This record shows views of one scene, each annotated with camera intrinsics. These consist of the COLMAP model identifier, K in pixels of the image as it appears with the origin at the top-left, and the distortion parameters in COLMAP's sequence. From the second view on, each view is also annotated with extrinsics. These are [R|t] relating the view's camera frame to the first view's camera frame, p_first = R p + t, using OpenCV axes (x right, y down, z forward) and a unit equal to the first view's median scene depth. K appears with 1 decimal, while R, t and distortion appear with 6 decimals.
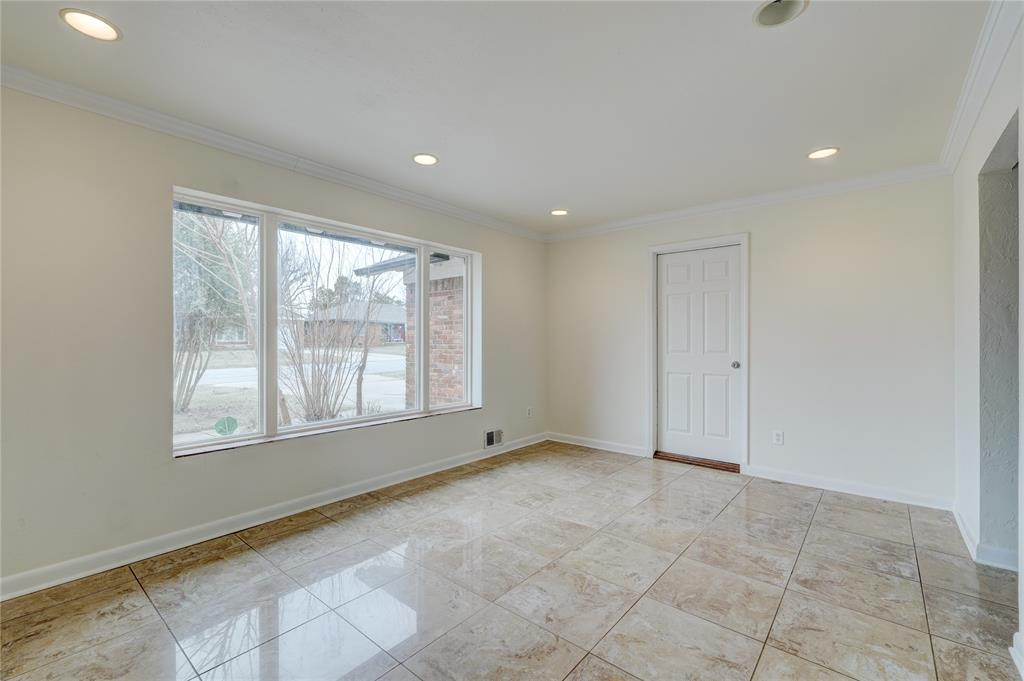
lens RADIAL K [[437.0, 0, 506.9], [0, 437.0, 341.4], [0, 0, 1]] dist [-0.008471, 0.004613]
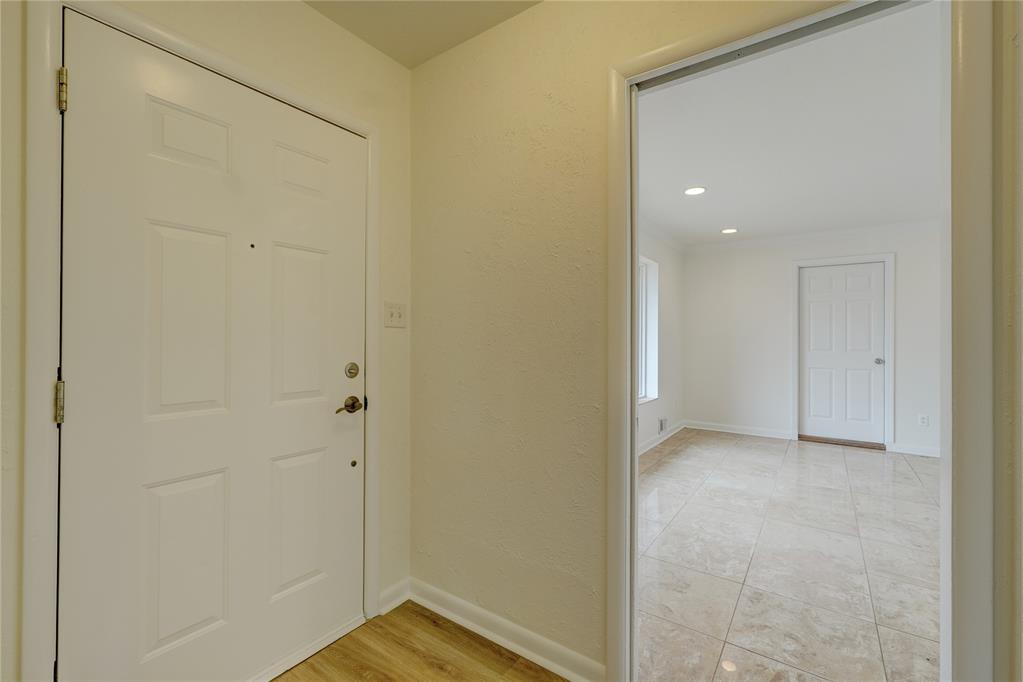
lens RADIAL K [[437.2, 0, 507.1], [0, 437.2, 338.7], [0, 0, 1]] dist [-0.008564, 0.005137]
pose [[0.996727, 0.007027, 0.080532, -0.711724], [-0.007054, 0.999975, 0.000059, -0.002110], [-0.080530, -0.000627, 0.996752, -0.143067]]
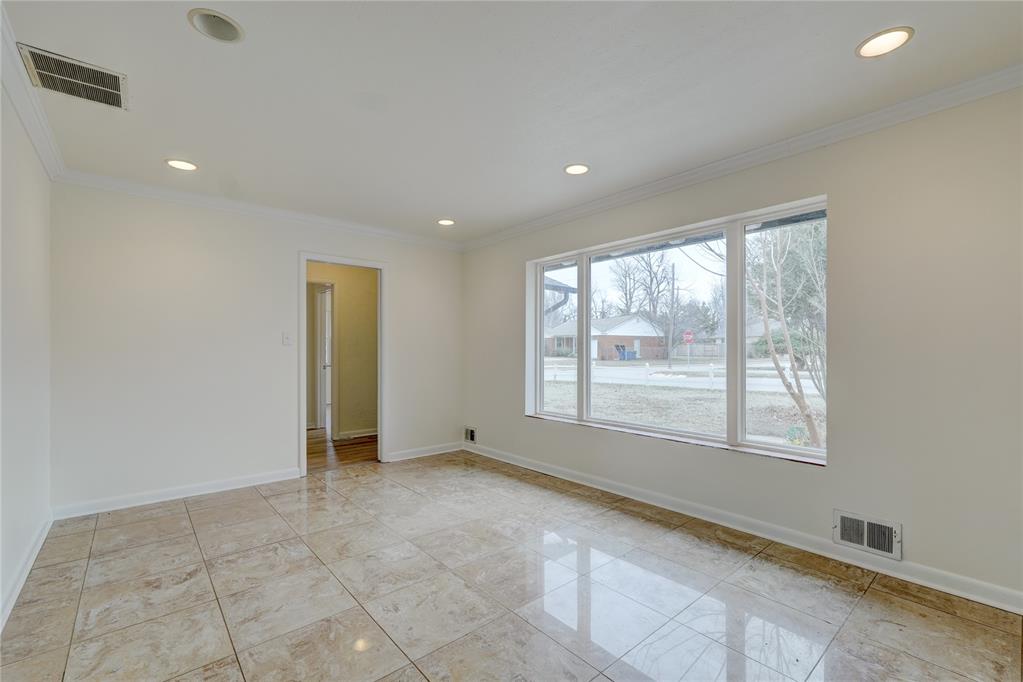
lens RADIAL K [[443.2, 0, 508.4], [0, 443.2, 344.3], [0, 0, 1]] dist [-0.008963, 0.004306]
pose [[-0.158796, -0.015595, -0.987188, 0.751959], [0.001713, 0.999869, -0.016071, 0.004338], [0.987310, -0.004243, -0.158749, 0.892320]]
